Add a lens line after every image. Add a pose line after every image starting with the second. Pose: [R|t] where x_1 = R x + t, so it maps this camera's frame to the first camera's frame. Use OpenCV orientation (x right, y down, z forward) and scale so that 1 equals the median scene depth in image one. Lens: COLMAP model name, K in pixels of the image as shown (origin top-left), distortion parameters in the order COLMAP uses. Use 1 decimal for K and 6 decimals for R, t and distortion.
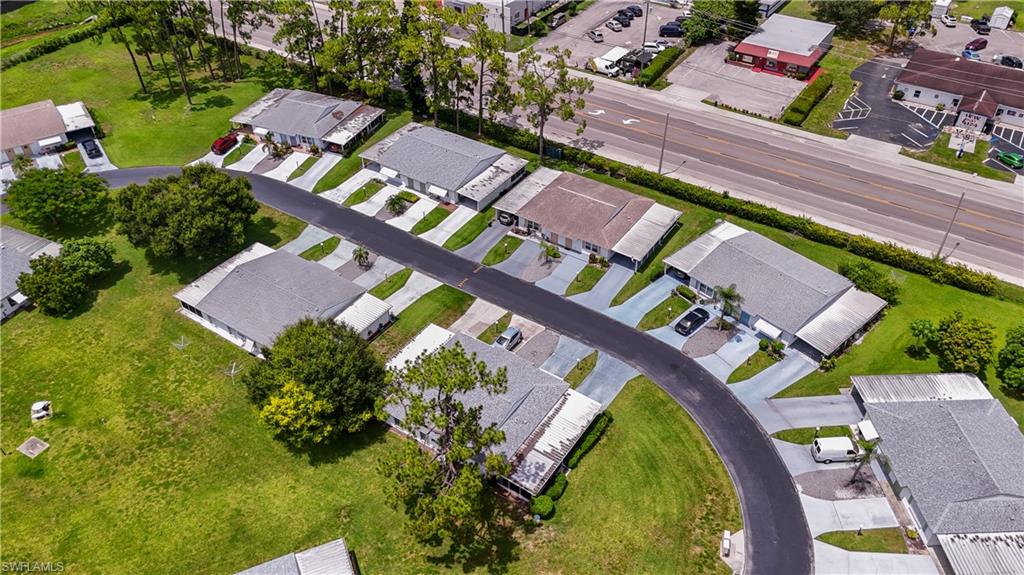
lens RADIAL K [[761.7, 0, 513.6], [0, 761.7, 316.9], [0, 0, 1]] dist [0.040423, -0.032406]
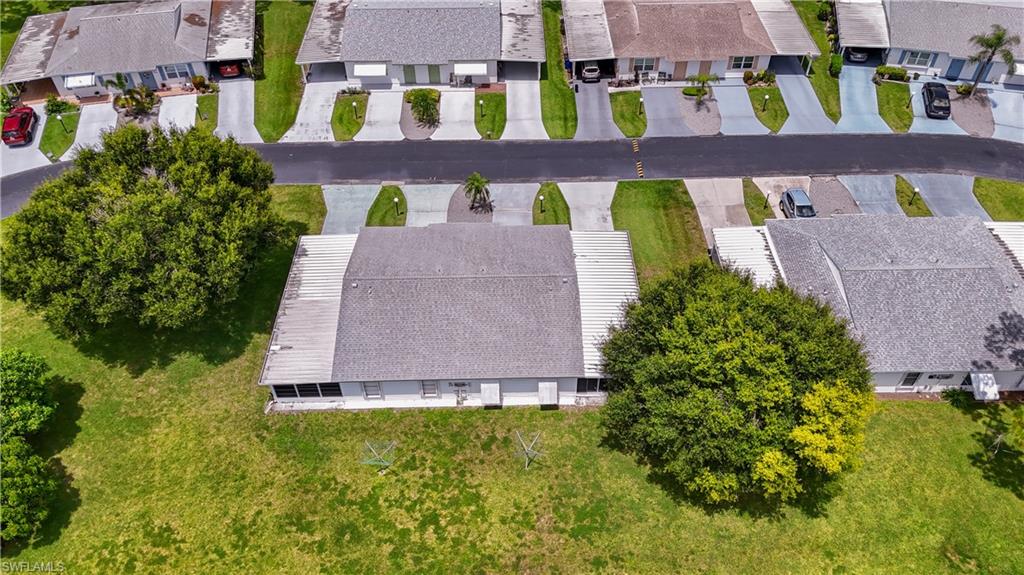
lens RADIAL K [[761.7, 0, 513.6], [0, 761.7, 316.9], [0, 0, 1]] dist [0.040423, -0.032406]
pose [[0.819341, -0.417660, 0.392735, -0.421368], [0.382858, 0.908508, 0.167431, -0.073901], [-0.426732, 0.013178, 0.904282, 0.432651]]
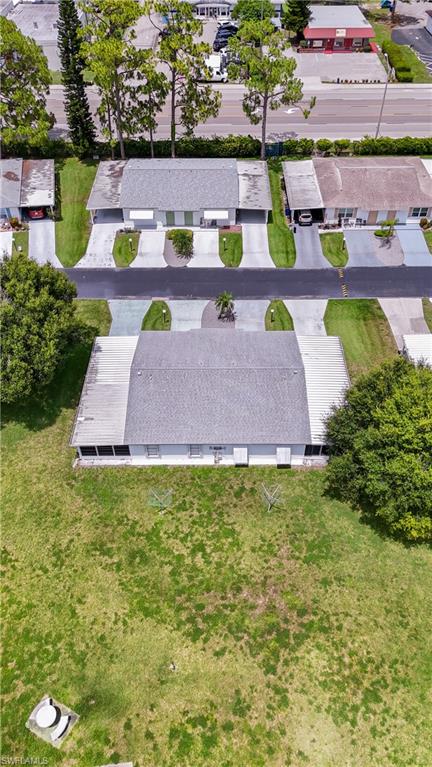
lens RADIAL K [[570.5, 0, 216.2], [0, 570.5, 400.8], [0, 0, 1]] dist [0.040423, -0.032406]
pose [[0.828714, -0.404754, 0.386533, -0.446753], [0.371368, 0.914372, 0.161273, -0.081961], [-0.418711, 0.009897, 0.908066, 0.442340]]
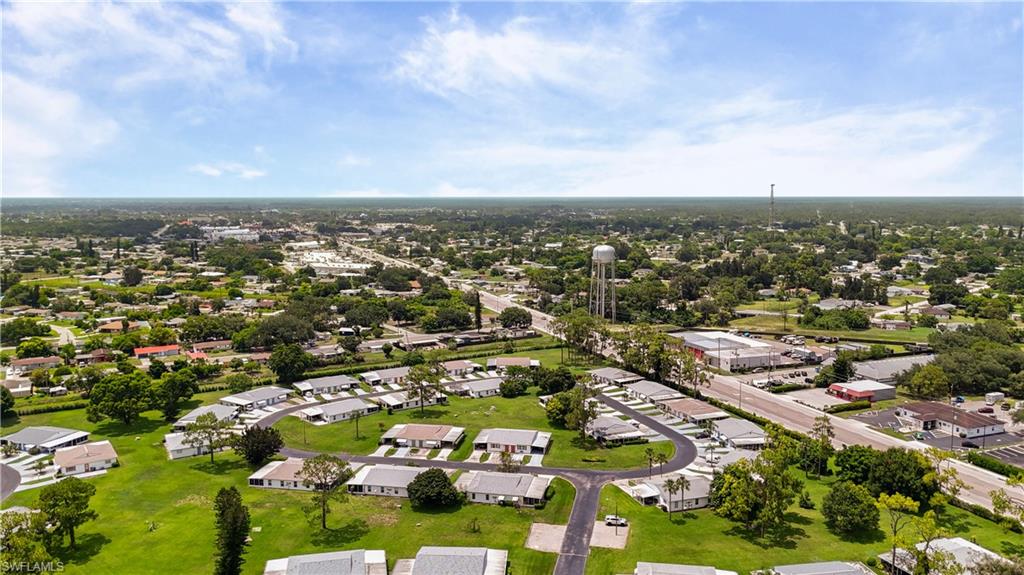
lens RADIAL K [[761.7, 0, 513.6], [0, 761.7, 316.9], [0, 0, 1]] dist [0.040423, -0.032406]
pose [[0.822269, 0.097330, -0.560714, 0.958530], [-0.382885, 0.823545, -0.418537, 0.856245], [0.421037, 0.558839, 0.714441, -1.138701]]
